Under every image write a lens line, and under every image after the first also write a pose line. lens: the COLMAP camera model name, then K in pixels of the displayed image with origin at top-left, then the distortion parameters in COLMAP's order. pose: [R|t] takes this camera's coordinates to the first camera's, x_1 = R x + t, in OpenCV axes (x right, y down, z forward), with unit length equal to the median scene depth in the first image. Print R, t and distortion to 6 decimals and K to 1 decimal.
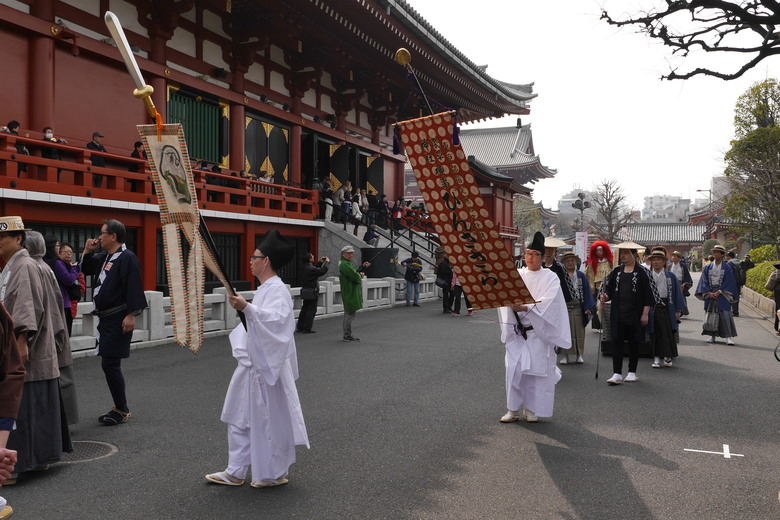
lens RADIAL K [[748.0, 0, 397.1], [0, 748.0, 264.3], [0, 0, 1]] dist [0.000090, 0.000000]
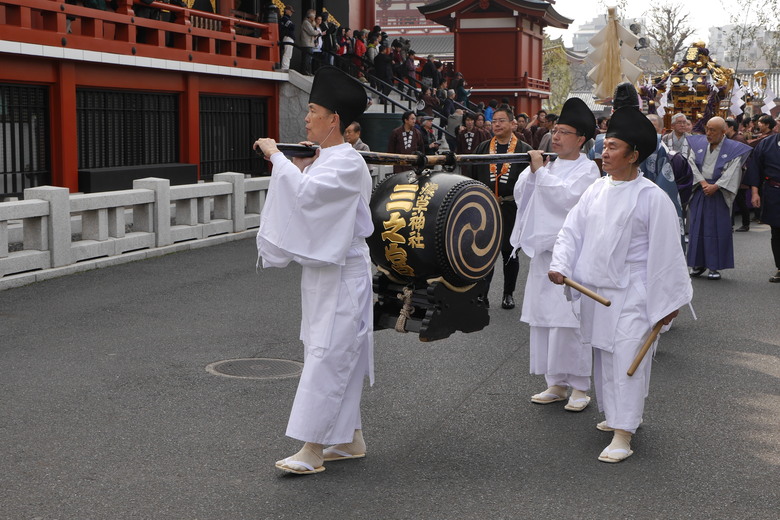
lens RADIAL K [[1219.1, 0, 382.6], [0, 1219.1, 244.9], [0, 0, 1]] dist [0.059782, 0.000000]
pose [[0.997218, -0.010267, 0.073831, -0.077339], [0.003693, 0.996057, 0.088641, -0.001154], [-0.074450, -0.088122, 0.993324, -0.068218]]
